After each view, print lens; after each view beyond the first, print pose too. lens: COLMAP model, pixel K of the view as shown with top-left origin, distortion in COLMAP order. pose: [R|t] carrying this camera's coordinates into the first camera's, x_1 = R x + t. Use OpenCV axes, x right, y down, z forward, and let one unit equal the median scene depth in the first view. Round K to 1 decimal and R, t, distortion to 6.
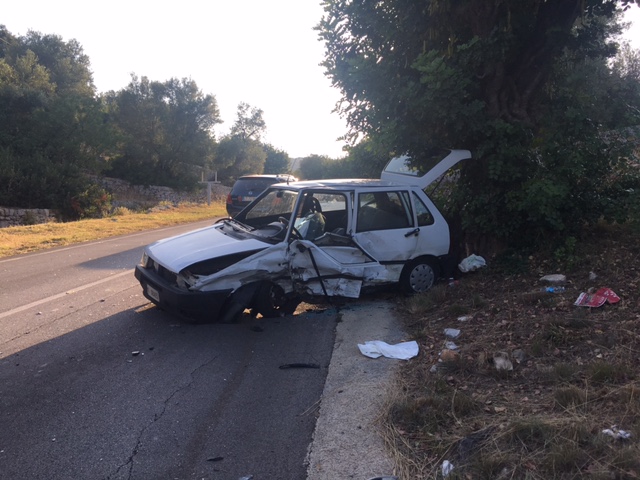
lens RADIAL K [[543.7, 0, 328.9], [0, 543.7, 242.7], [0, 0, 1]] dist [0.079606, -0.110968]
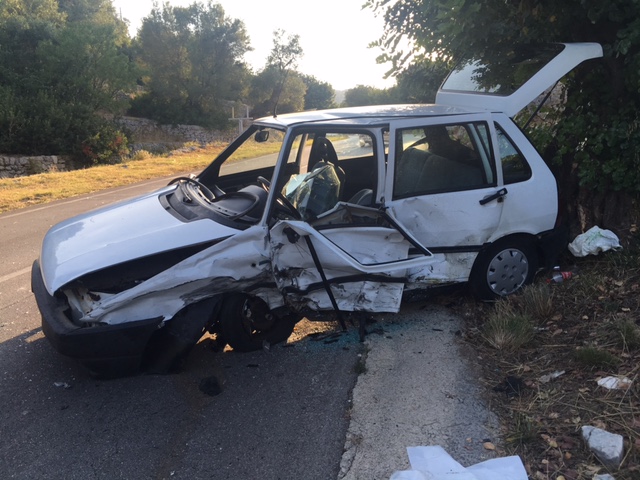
lens RADIAL K [[543.7, 0, 328.9], [0, 543.7, 242.7], [0, 0, 1]] dist [0.079606, -0.110968]
pose [[0.995628, -0.015329, -0.092145, 0.031572], [0.026142, 0.992751, 0.117309, -0.038459], [0.089679, -0.119205, 0.988811, 0.380283]]
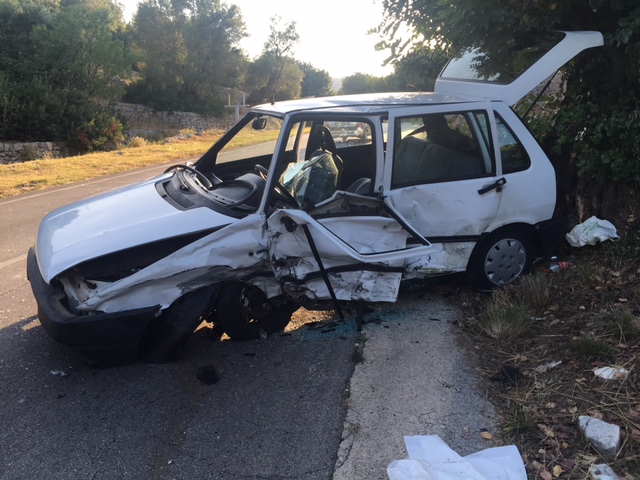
lens RADIAL K [[543.7, 0, 328.9], [0, 543.7, 242.7], [0, 0, 1]] dist [0.079606, -0.110968]
pose [[0.996316, -0.008526, -0.085332, 0.029874], [0.020325, 0.990171, 0.138380, -0.038777], [0.083313, -0.139604, 0.986696, 0.382369]]
